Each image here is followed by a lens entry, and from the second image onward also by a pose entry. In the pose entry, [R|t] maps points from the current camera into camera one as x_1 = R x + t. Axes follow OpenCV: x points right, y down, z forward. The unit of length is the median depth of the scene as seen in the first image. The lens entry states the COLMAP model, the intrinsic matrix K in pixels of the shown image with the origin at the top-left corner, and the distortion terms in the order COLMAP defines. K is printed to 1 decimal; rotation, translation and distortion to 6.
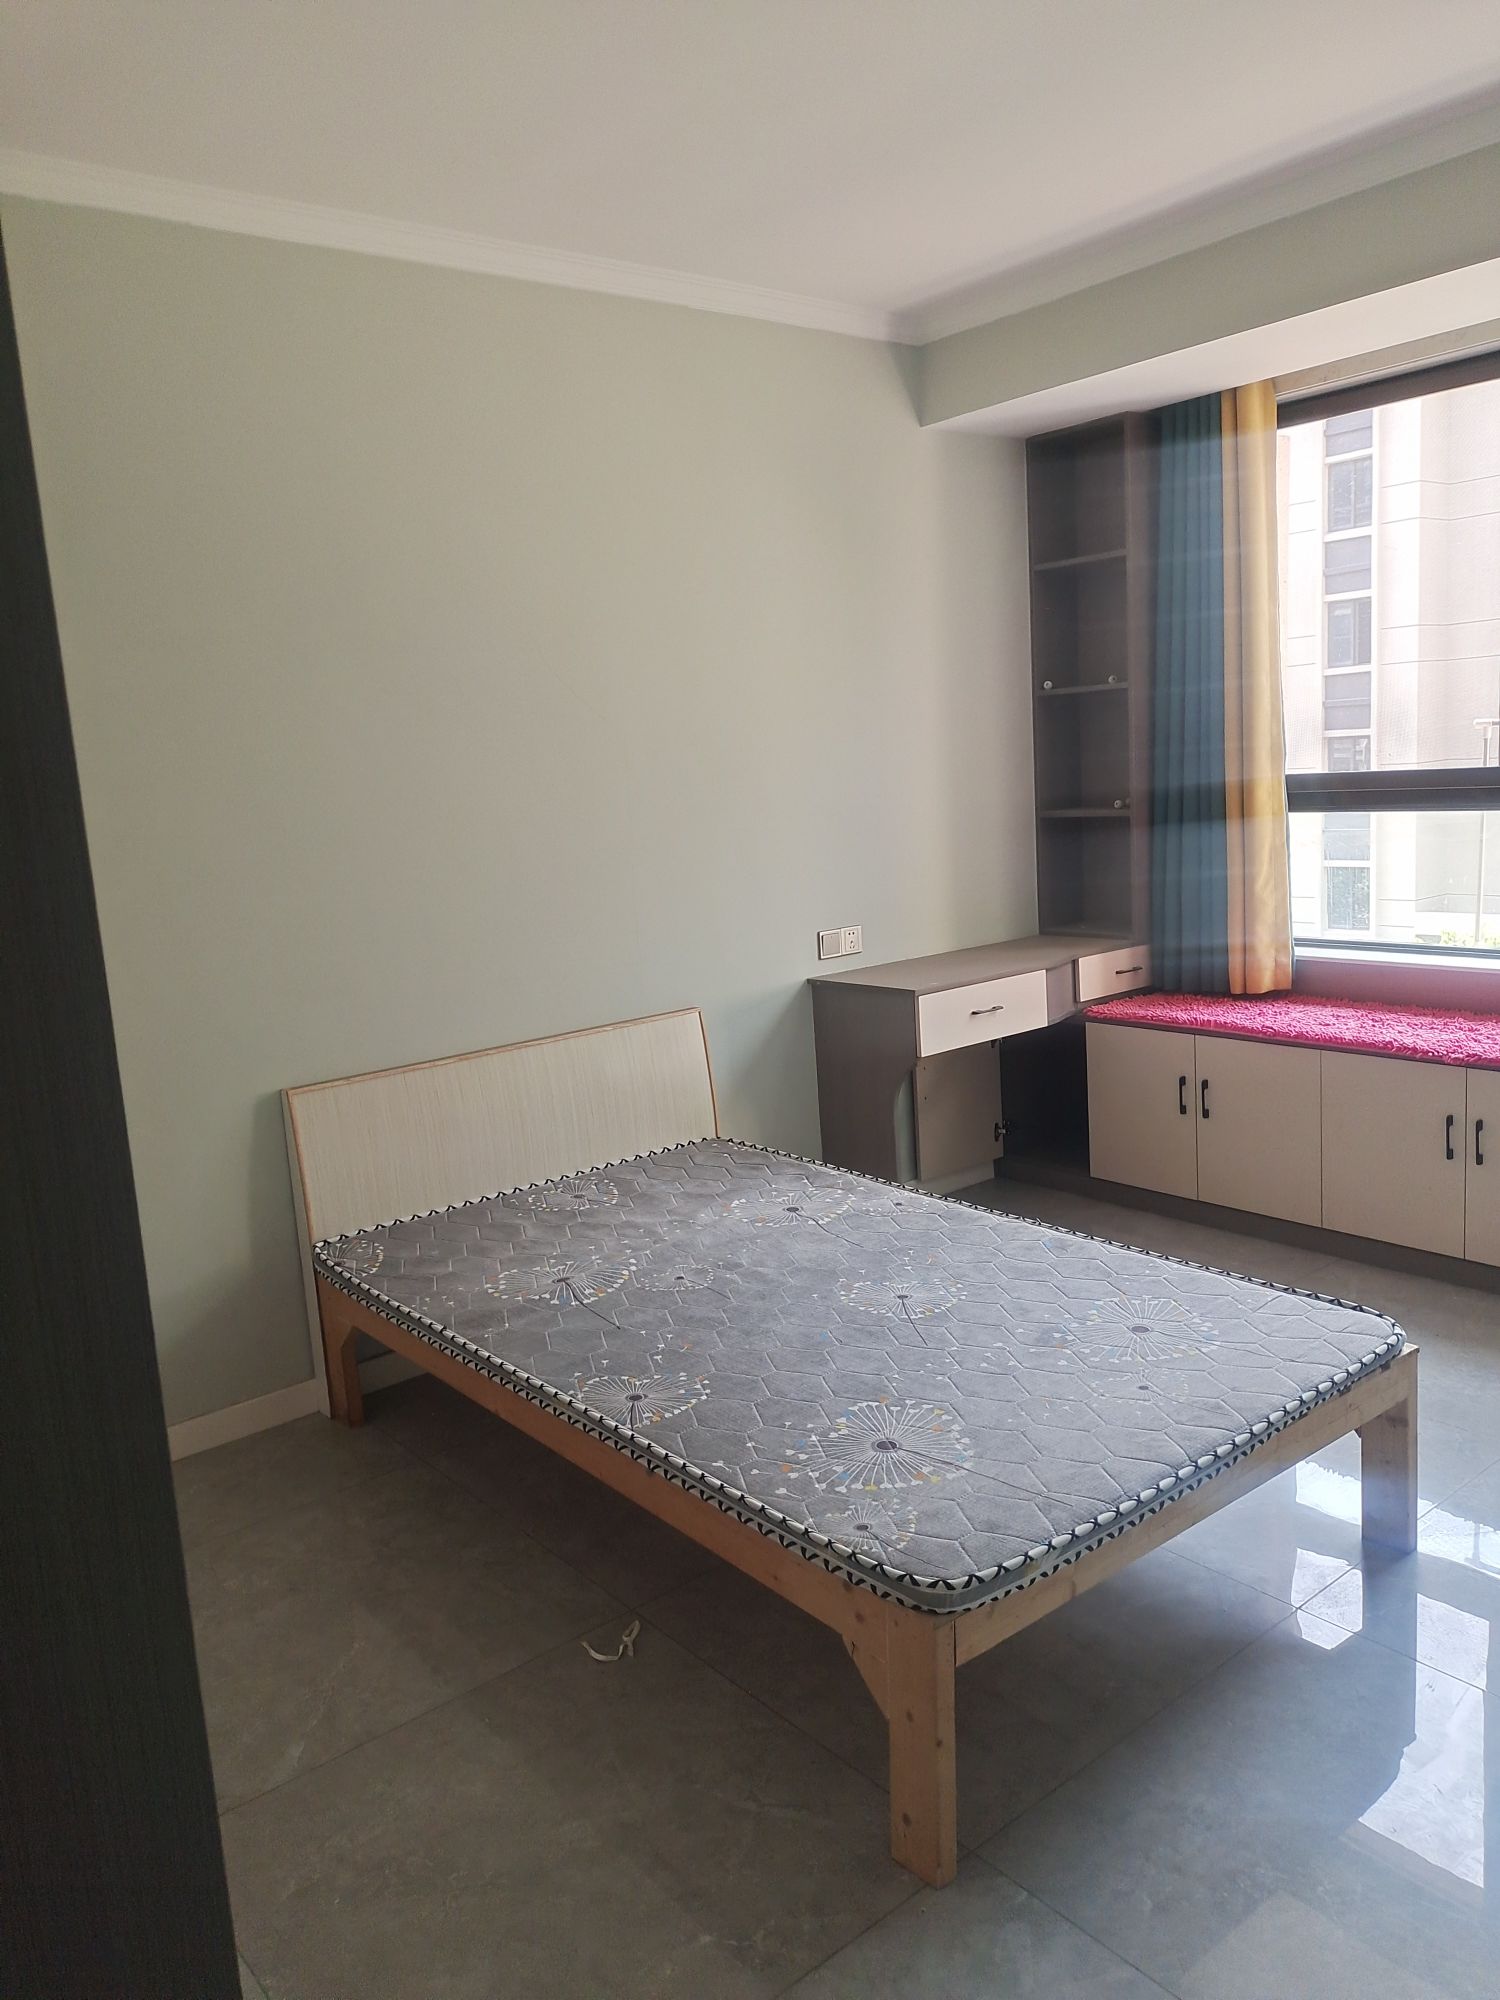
lens RADIAL K [[1476.7, 0, 745.4], [0, 1476.7, 991.3], [0, 0, 1]] dist [0.026153, -0.031304]
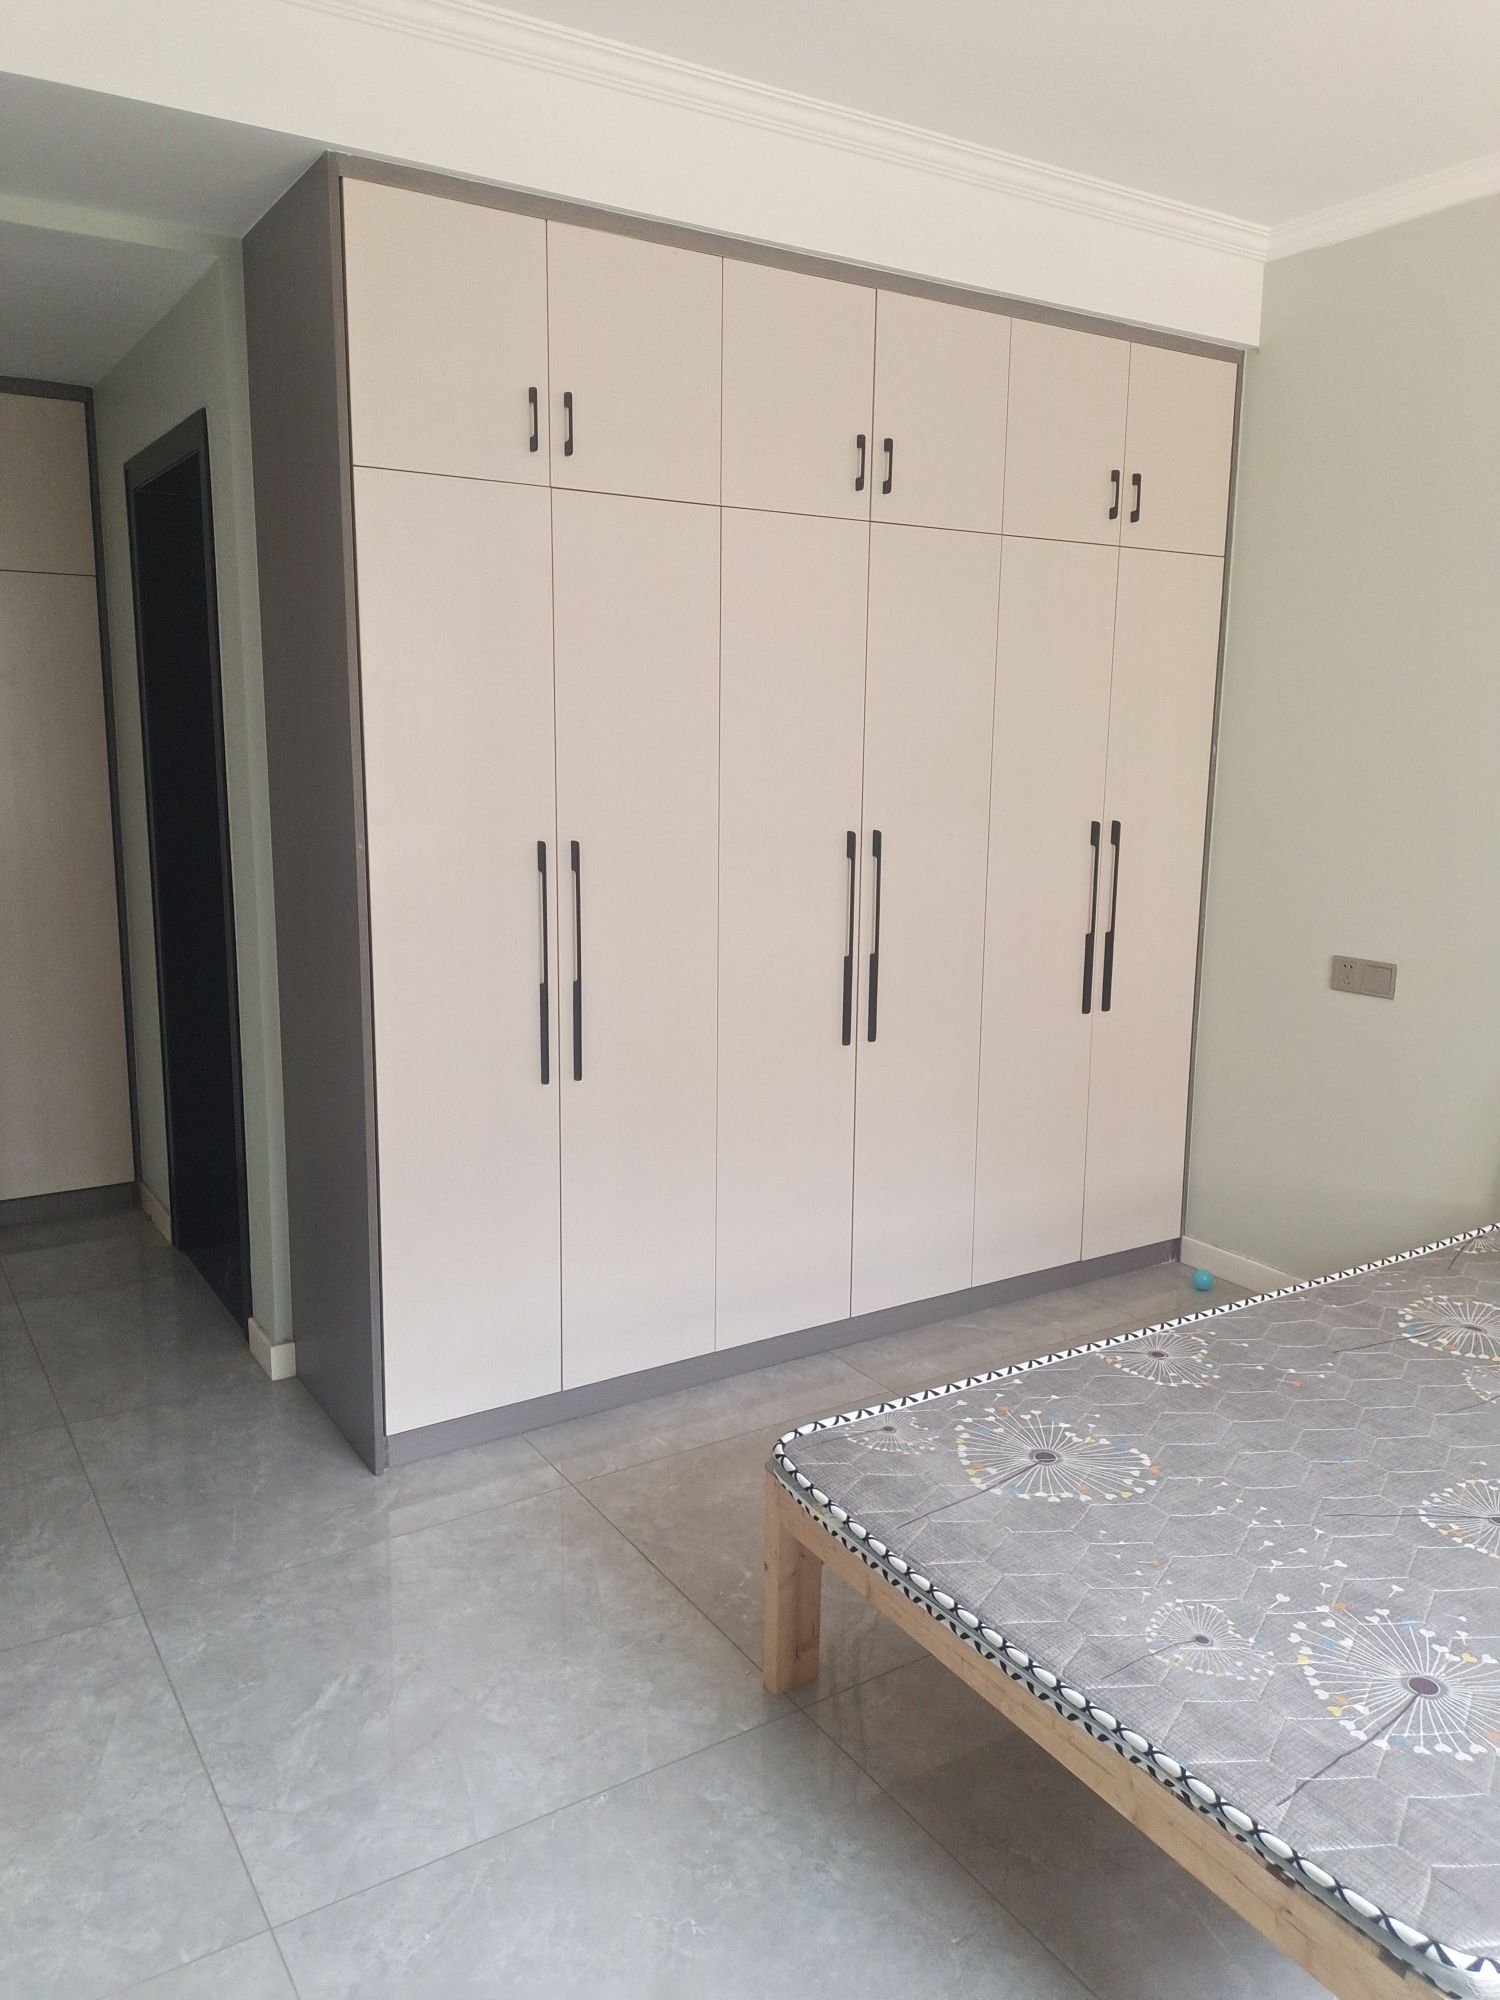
lens RADIAL K [[1476.7, 0, 757.9], [0, 1476.7, 1006.2], [0, 0, 1]] dist [0.026153, -0.031304]
pose [[-0.107307, 0.246686, -0.963136, 0.753015], [-0.164186, 0.951032, 0.261878, -0.153671], [0.980575, 0.186235, -0.061550, 0.628582]]
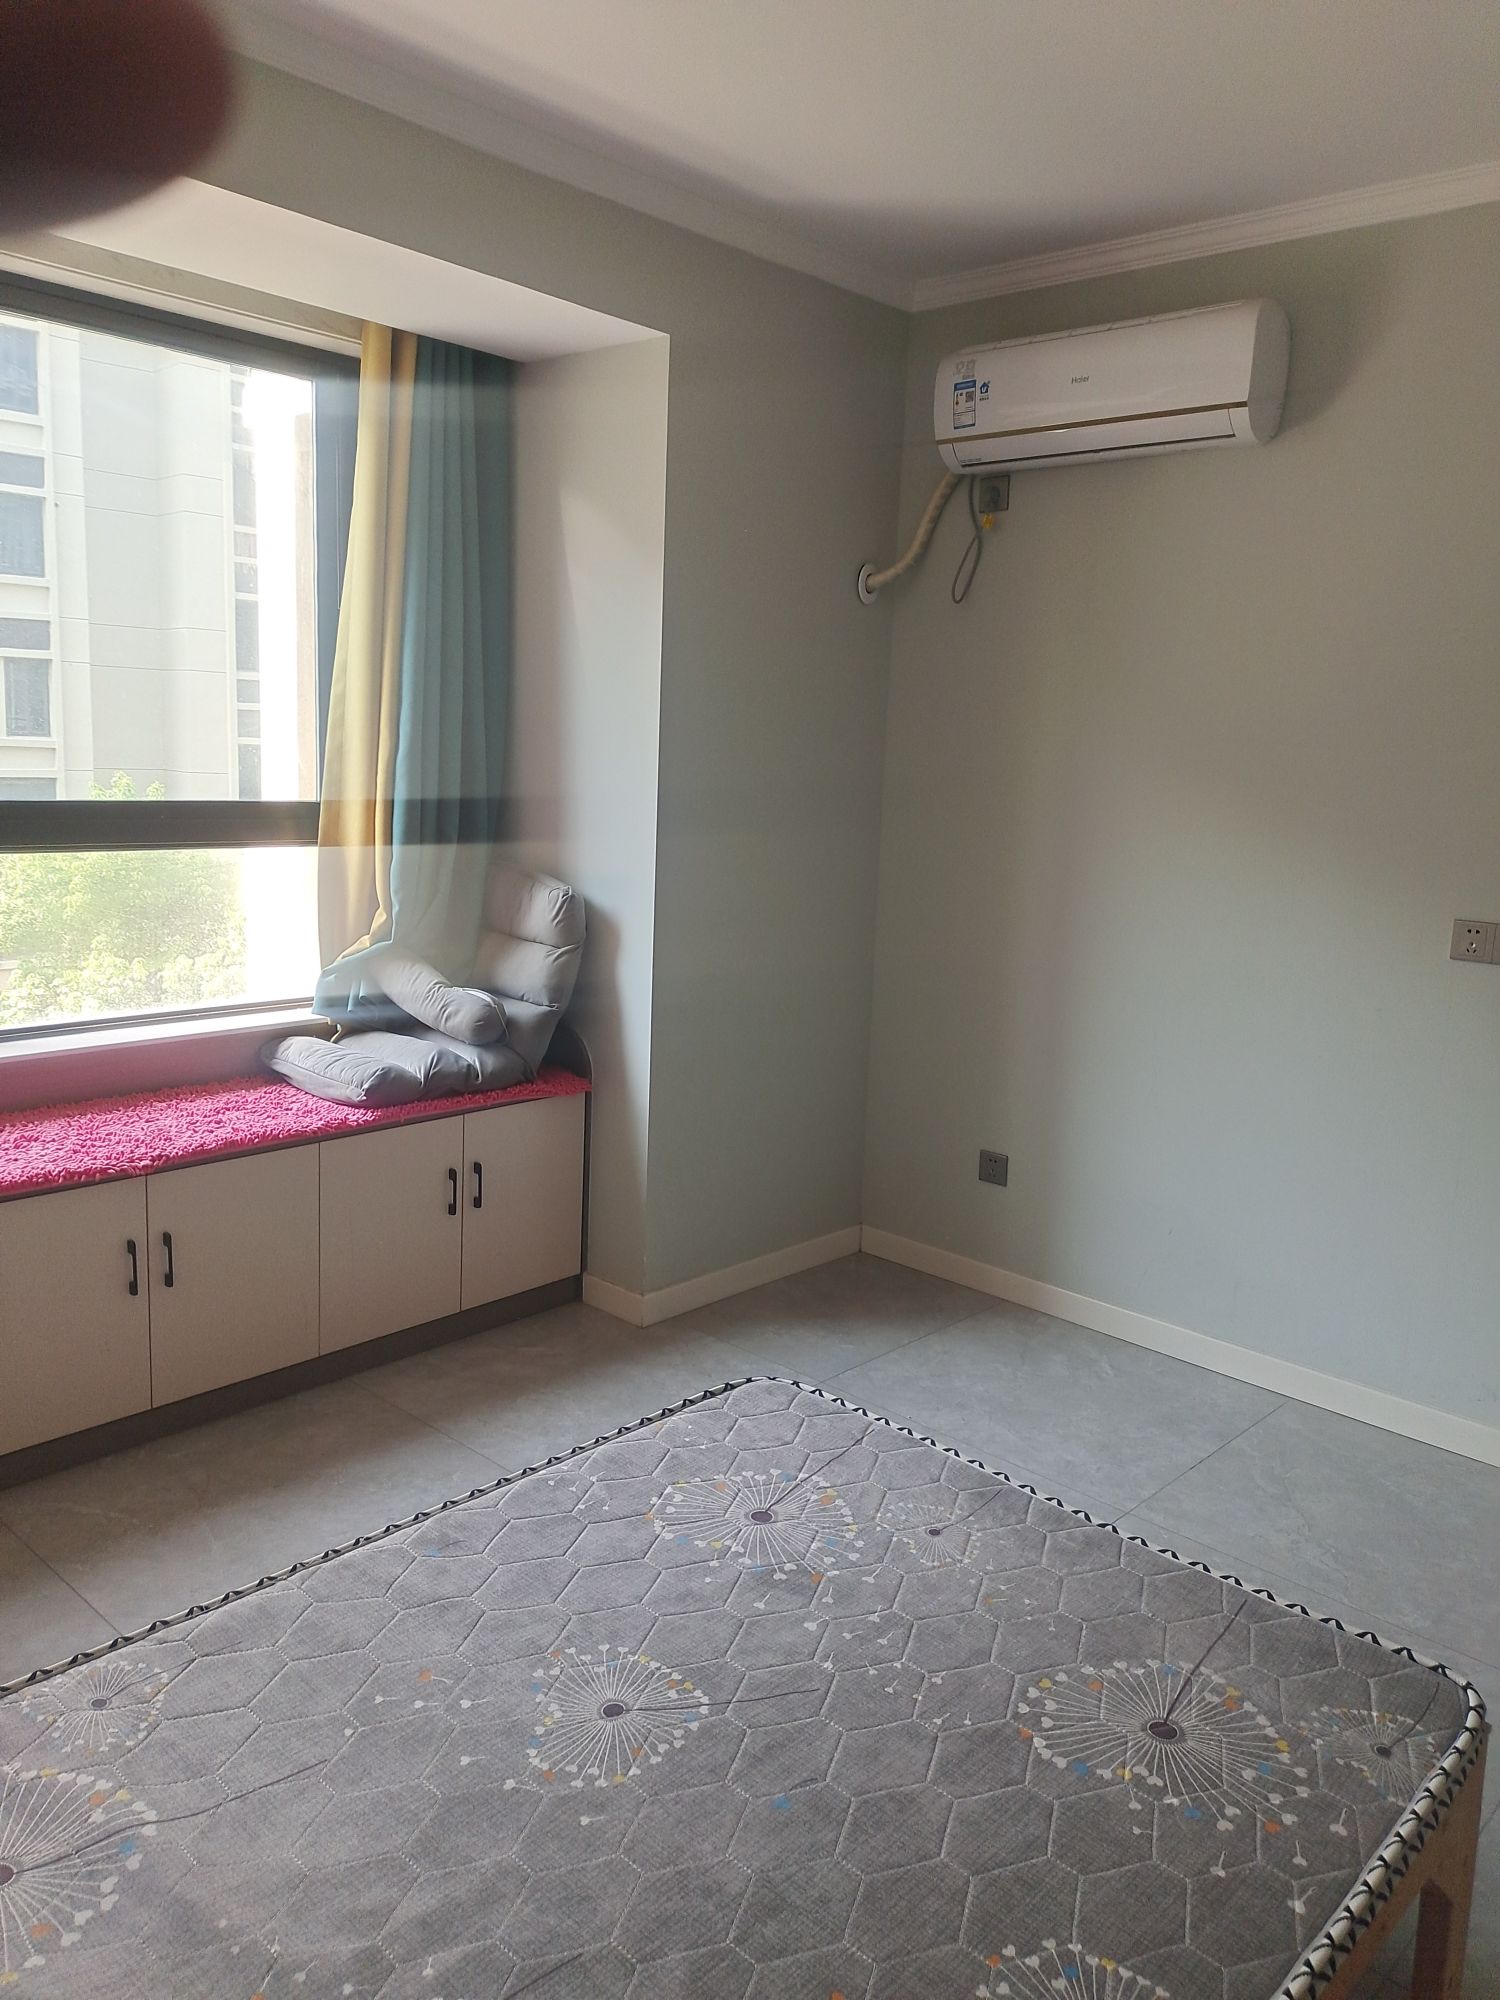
lens RADIAL K [[1476.7, 0, 750.5], [0, 1476.7, 978.9], [0, 0, 1]] dist [0.026153, -0.031304]
pose [[-0.145036, -0.098472, 0.984514, -0.434434], [0.125397, 0.985182, 0.117012, -0.133764], [-0.981448, 0.140426, -0.130539, 0.956066]]
